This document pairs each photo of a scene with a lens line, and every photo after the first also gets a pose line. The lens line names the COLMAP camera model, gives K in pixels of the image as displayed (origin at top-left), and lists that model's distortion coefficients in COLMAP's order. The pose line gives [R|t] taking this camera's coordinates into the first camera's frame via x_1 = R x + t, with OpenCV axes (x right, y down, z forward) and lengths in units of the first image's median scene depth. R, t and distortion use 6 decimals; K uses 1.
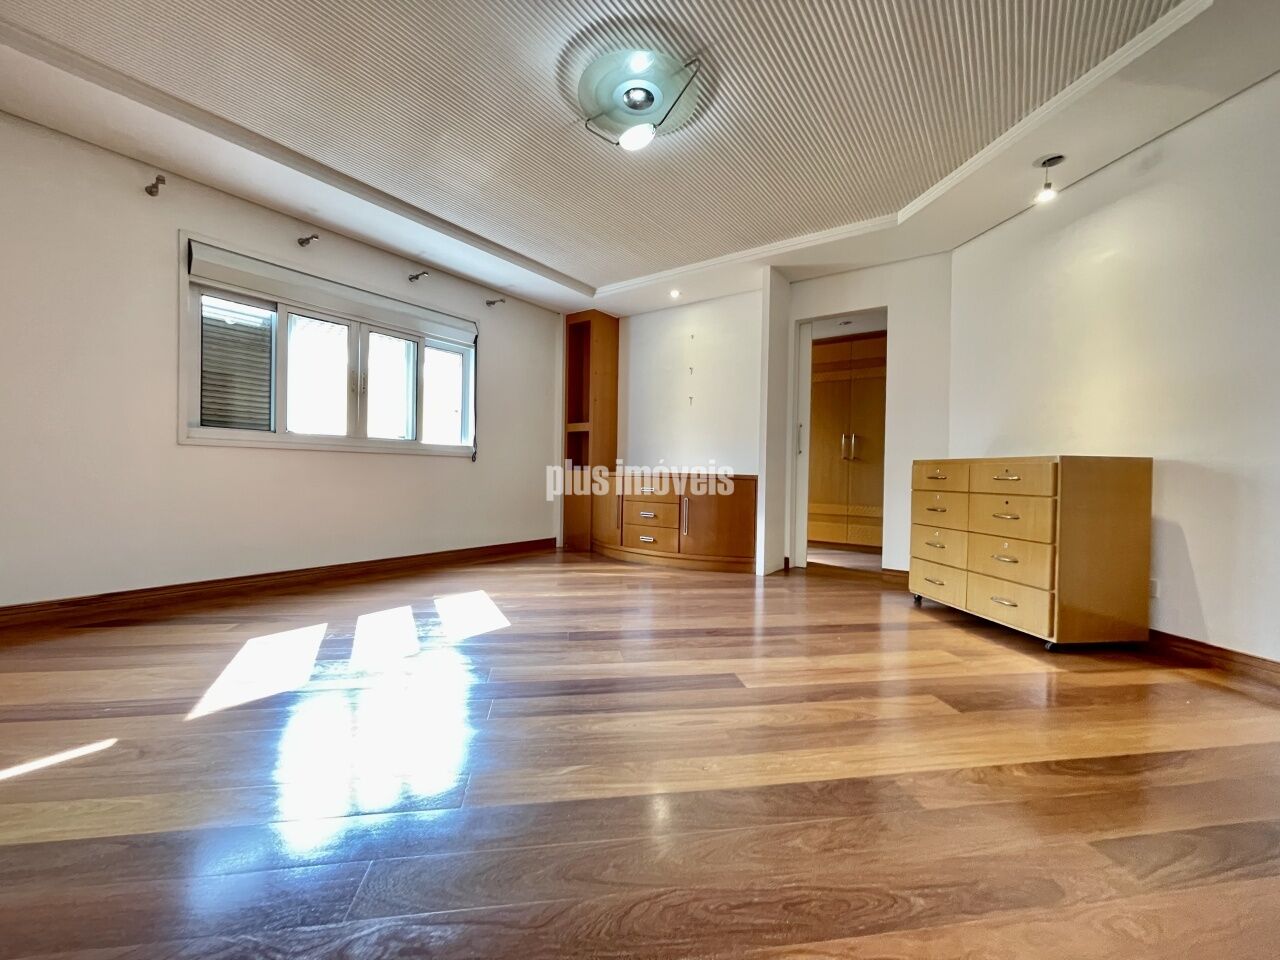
lens RADIAL K [[516.7, 0, 641.6], [0, 516.7, 478.4], [0, 0, 1]] dist [0.000888, 0.000114]
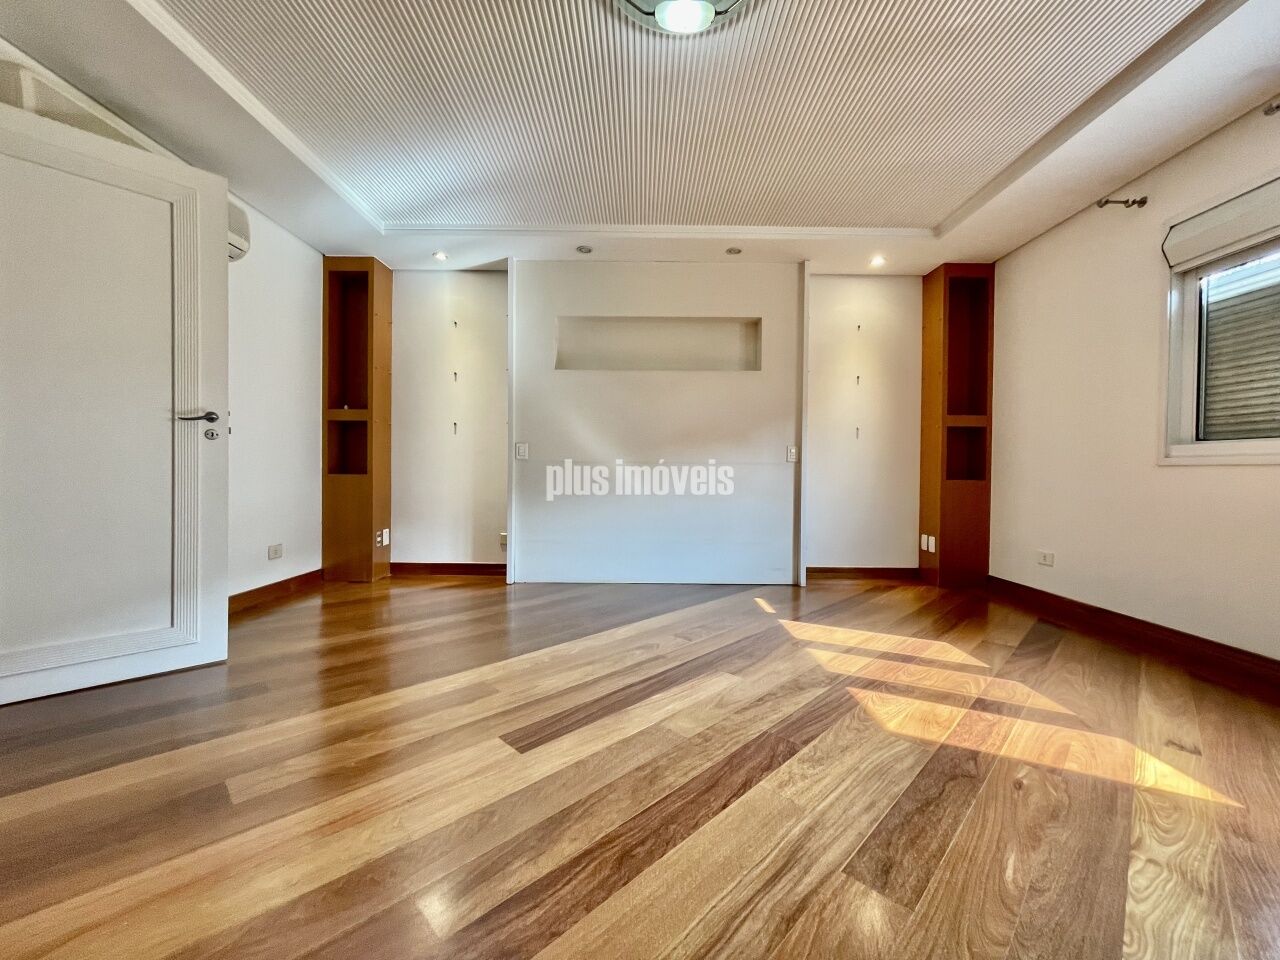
lens RADIAL K [[516.7, 0, 641.2], [0, 516.7, 475.9], [0, 0, 1]] dist [0.000888, 0.000114]
pose [[-0.803728, -0.014202, -0.594827, 0.459618], [-0.027438, 0.999536, 0.013210, -0.042669], [0.594363, 0.026938, -0.803745, 1.582960]]
